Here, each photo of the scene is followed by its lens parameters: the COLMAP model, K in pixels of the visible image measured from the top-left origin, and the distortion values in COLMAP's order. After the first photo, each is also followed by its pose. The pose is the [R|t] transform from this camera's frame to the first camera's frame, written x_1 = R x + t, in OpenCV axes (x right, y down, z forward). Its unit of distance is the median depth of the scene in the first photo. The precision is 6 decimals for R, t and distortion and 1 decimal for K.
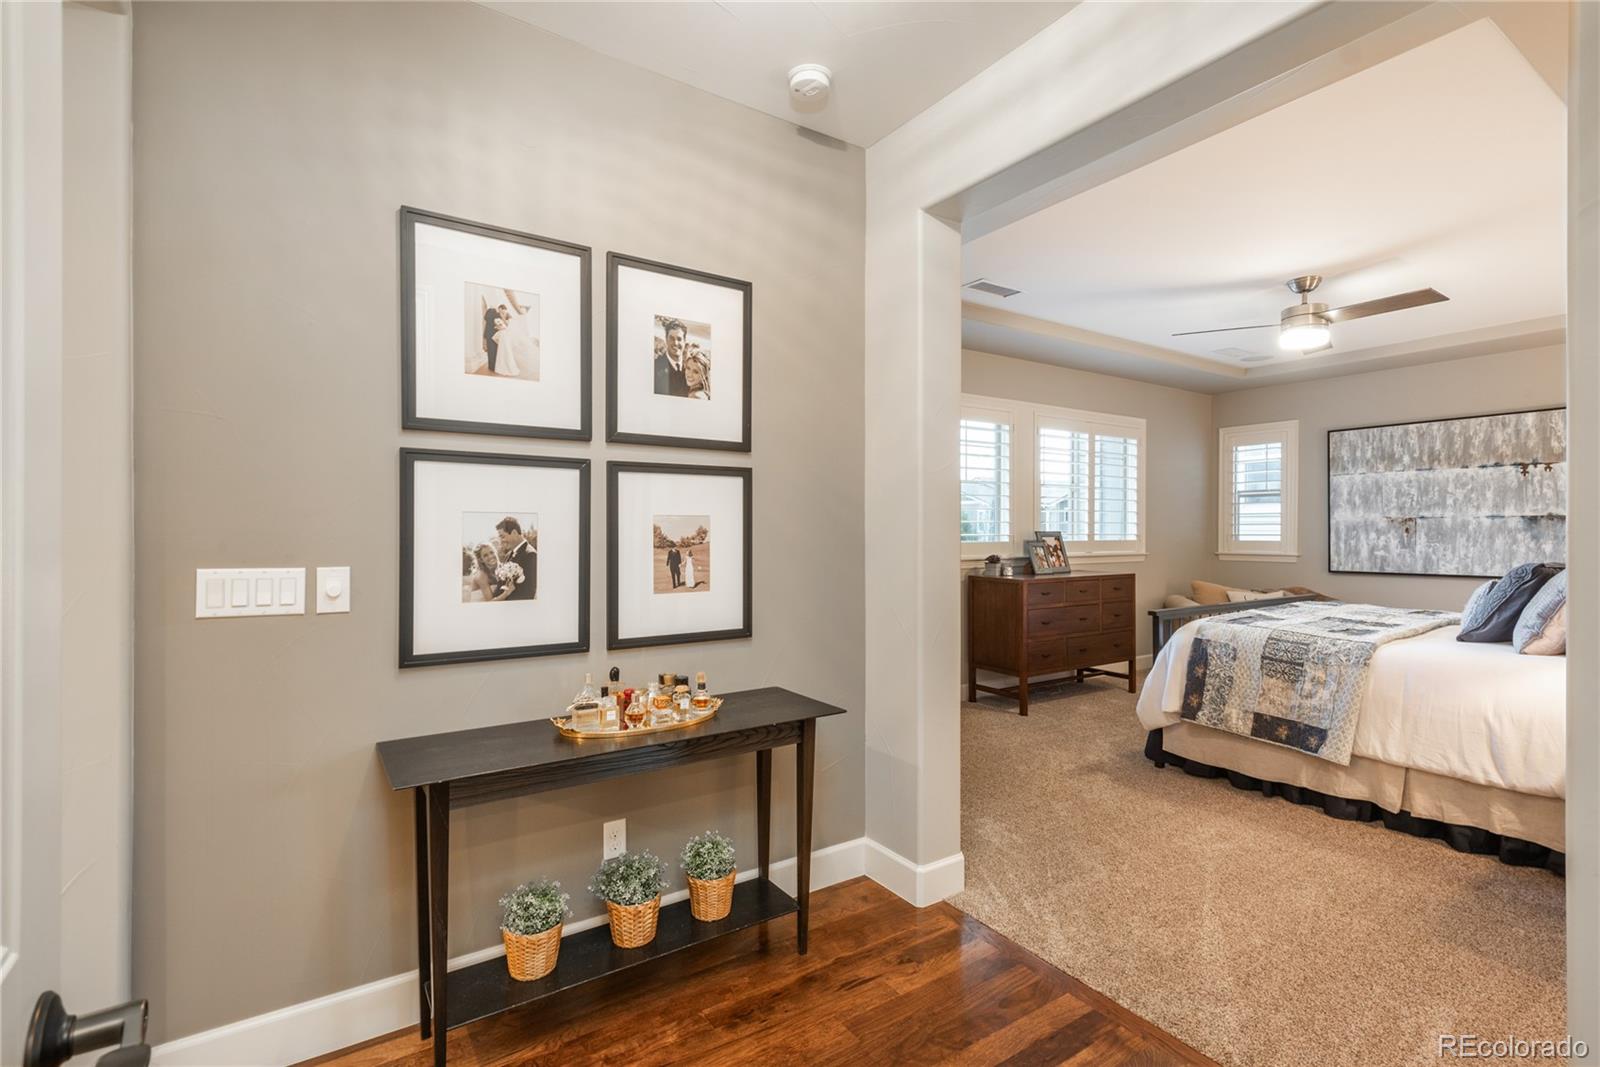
lens RADIAL K [[745.8, 0, 793.3], [0, 745.8, 533.4], [0, 0, 1]] dist [0.017089, -0.007310]
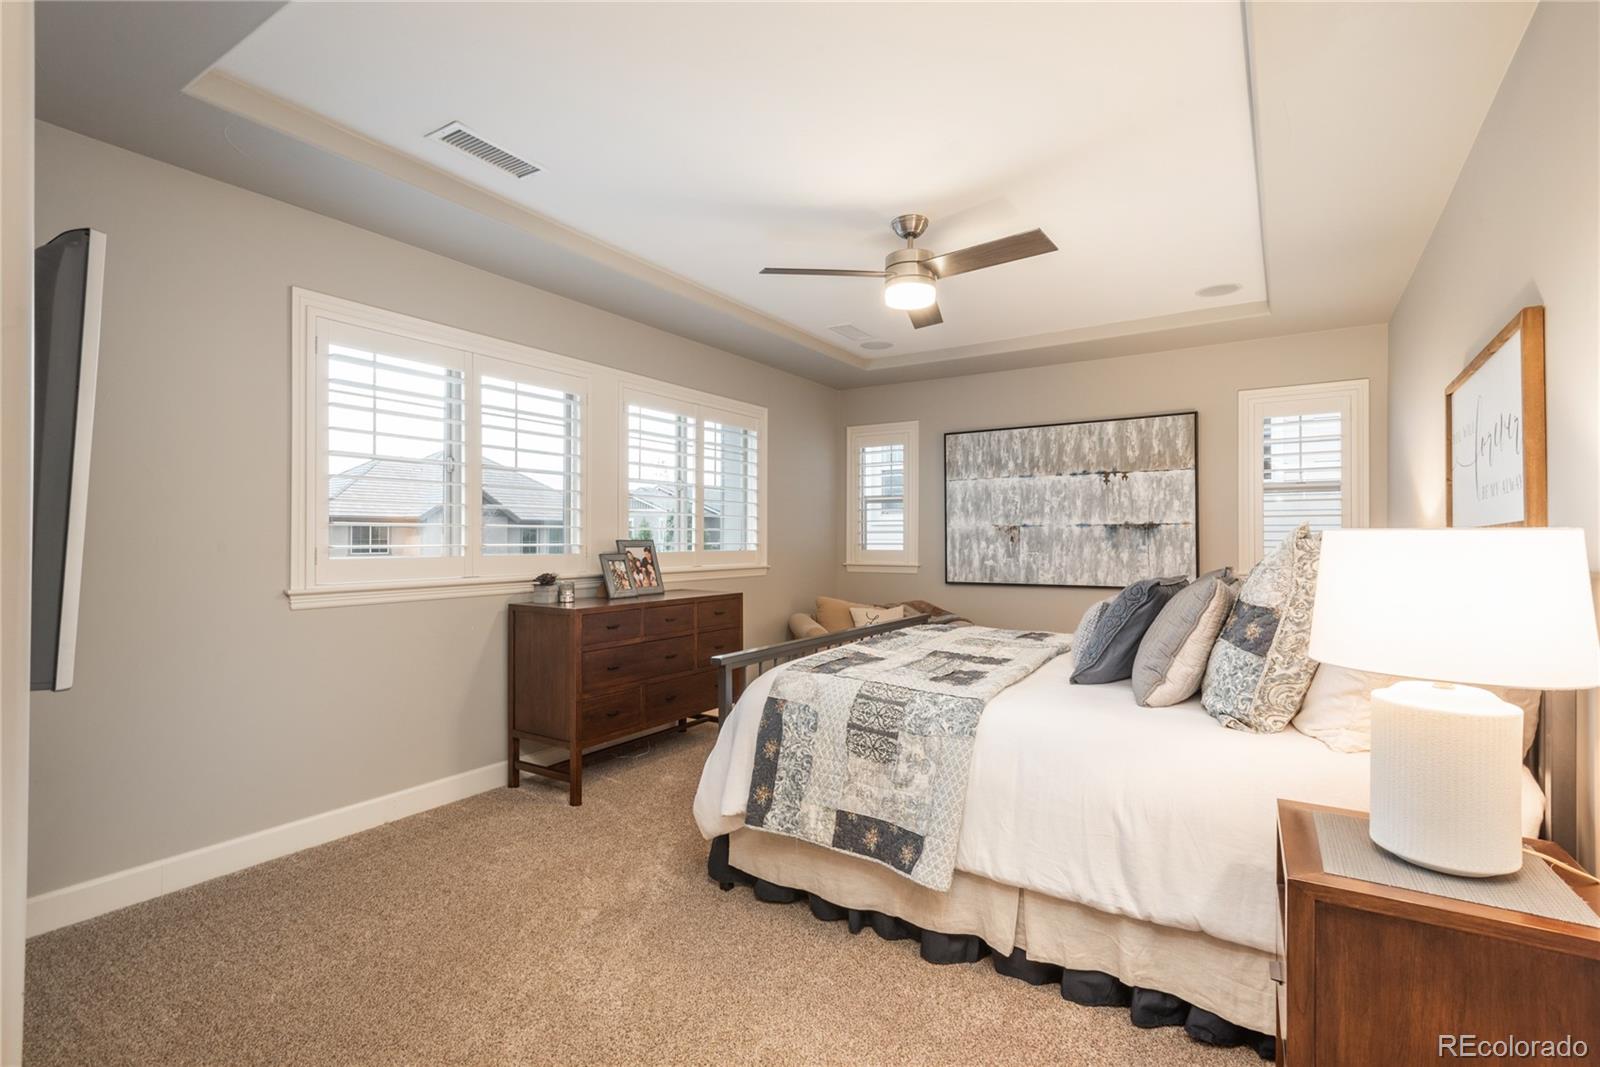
lens RADIAL K [[745.8, 0, 799.2], [0, 745.8, 533.7], [0, 0, 1]] dist [0.017089, -0.007310]
pose [[0.916259, 0.003735, 0.400570, 0.194558], [0.000964, 0.999933, -0.011528, -0.000058], [-0.400586, 0.010948, 0.916194, 0.247044]]
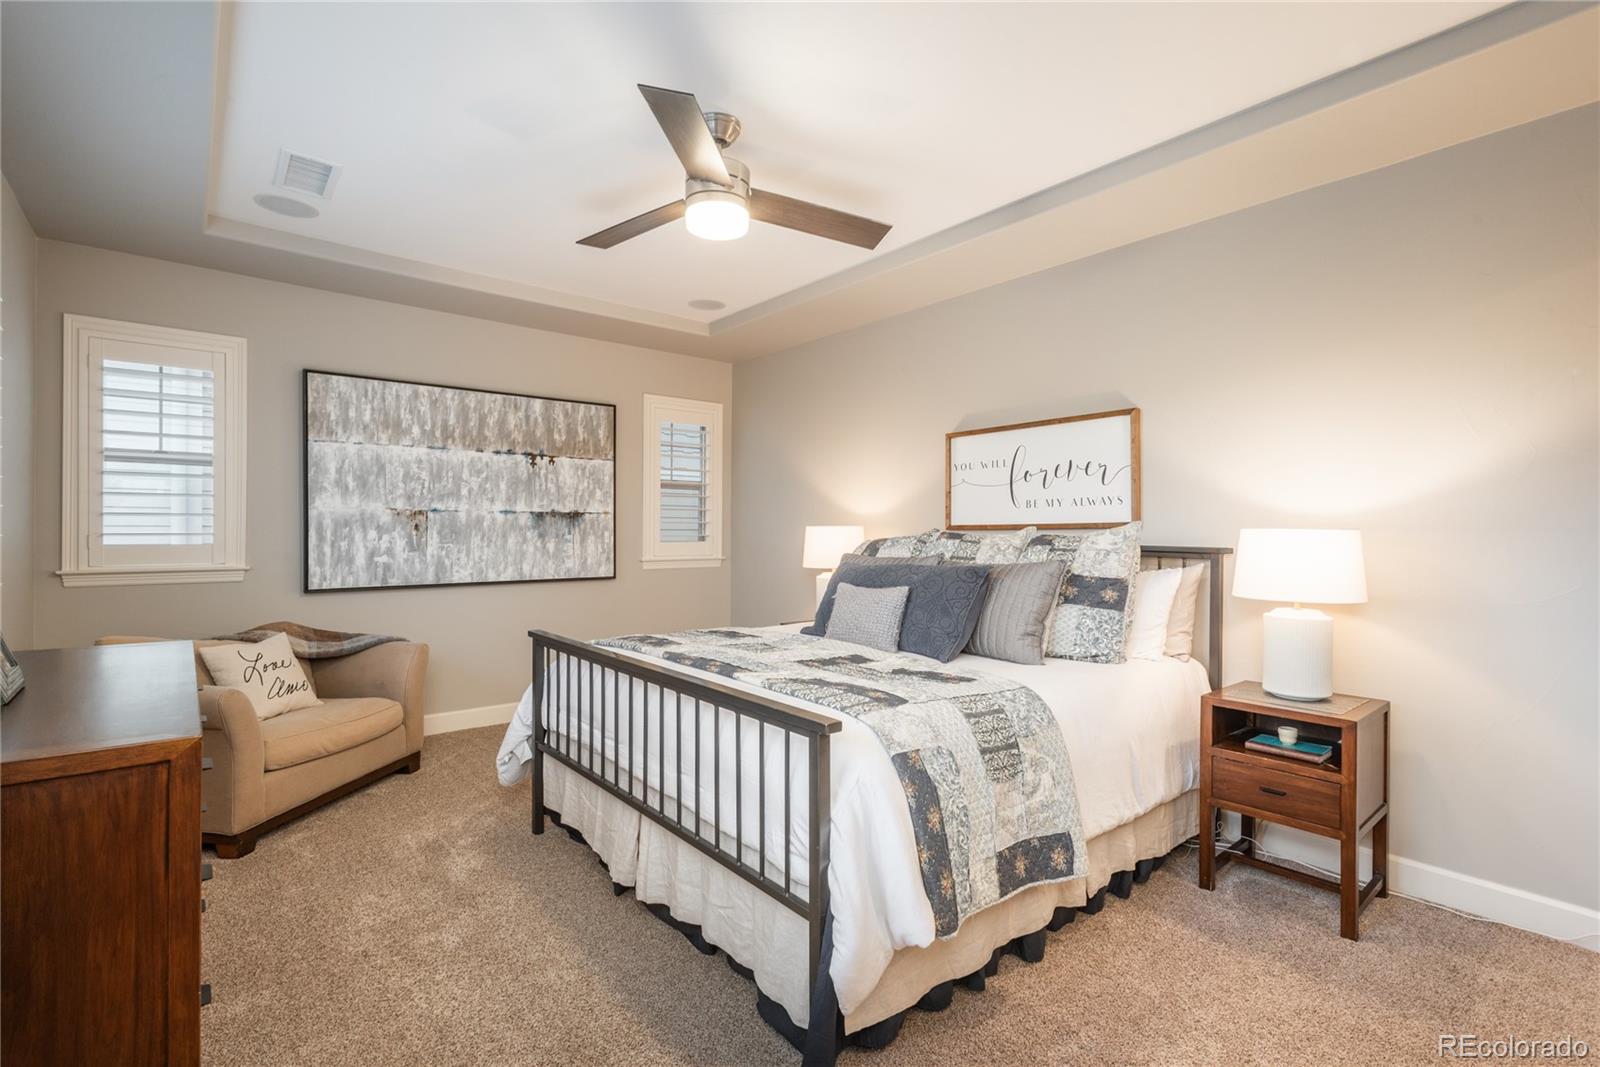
lens RADIAL K [[745.8, 0, 802.2], [0, 745.8, 531.6], [0, 0, 1]] dist [0.017089, -0.007310]
pose [[-0.104047, -0.003922, 0.994565, 0.043733], [-0.002256, 0.999991, 0.003707, -0.003465], [-0.994570, -0.001858, -0.104055, 0.742619]]
